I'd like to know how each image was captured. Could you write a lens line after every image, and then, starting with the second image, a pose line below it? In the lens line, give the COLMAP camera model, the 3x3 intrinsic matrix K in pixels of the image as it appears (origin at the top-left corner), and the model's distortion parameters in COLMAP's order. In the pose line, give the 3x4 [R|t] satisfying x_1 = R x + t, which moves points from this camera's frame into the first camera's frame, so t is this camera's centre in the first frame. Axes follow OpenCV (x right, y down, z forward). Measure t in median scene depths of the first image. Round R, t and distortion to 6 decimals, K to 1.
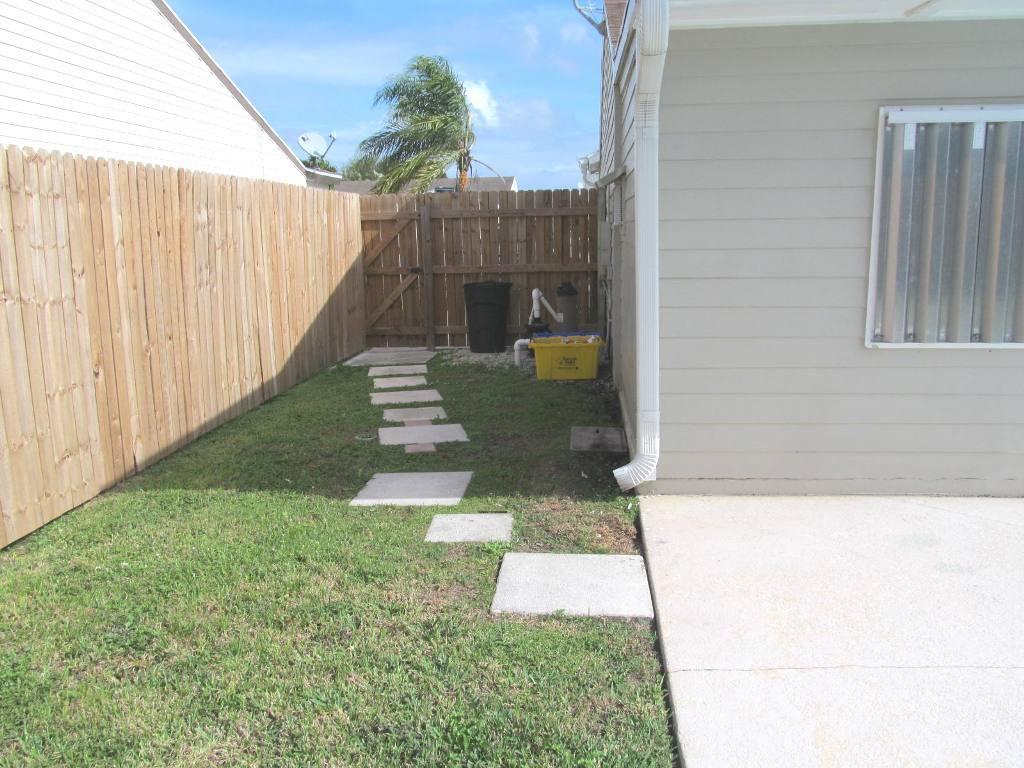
lens RADIAL K [[919.6, 0, 467.6], [0, 919.6, 382.3], [0, 0, 1]] dist [-0.013127, -0.019365]
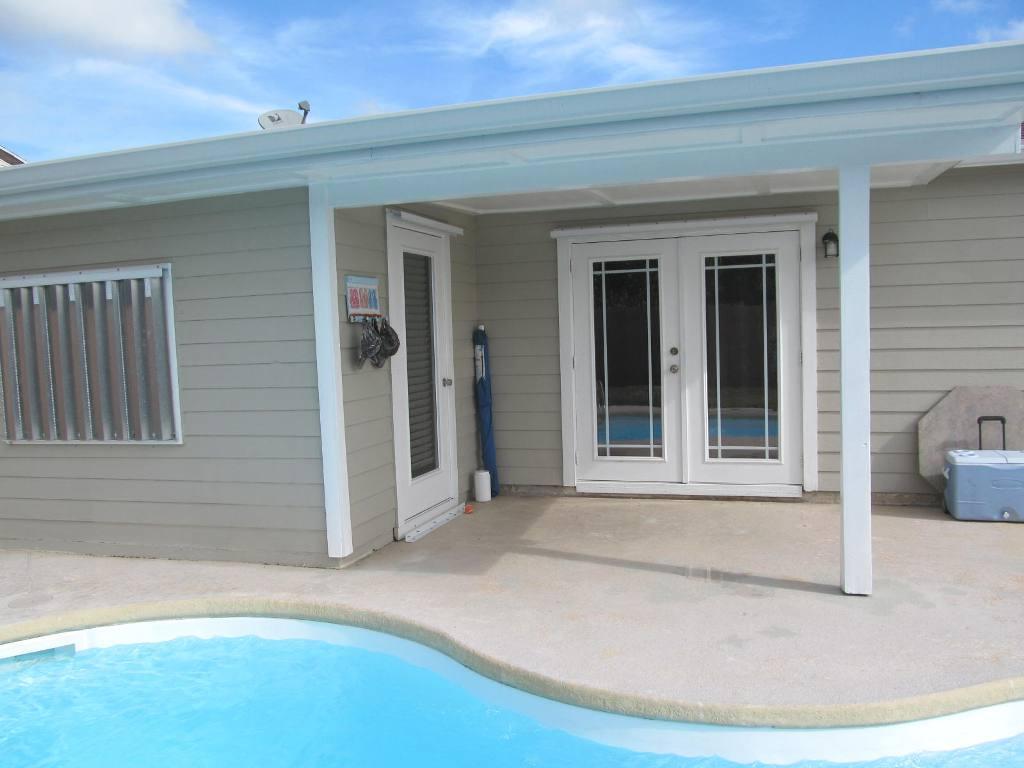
lens RADIAL K [[859.4, 0, 488.7], [0, 859.4, 382.8], [0, 0, 1]] dist [-0.082805, 0.116773]
pose [[0.979107, -0.000105, -0.203346, 1.416263], [-0.021435, 0.994375, -0.103724, -0.008967], [0.202213, 0.105915, 0.973597, -0.125970]]
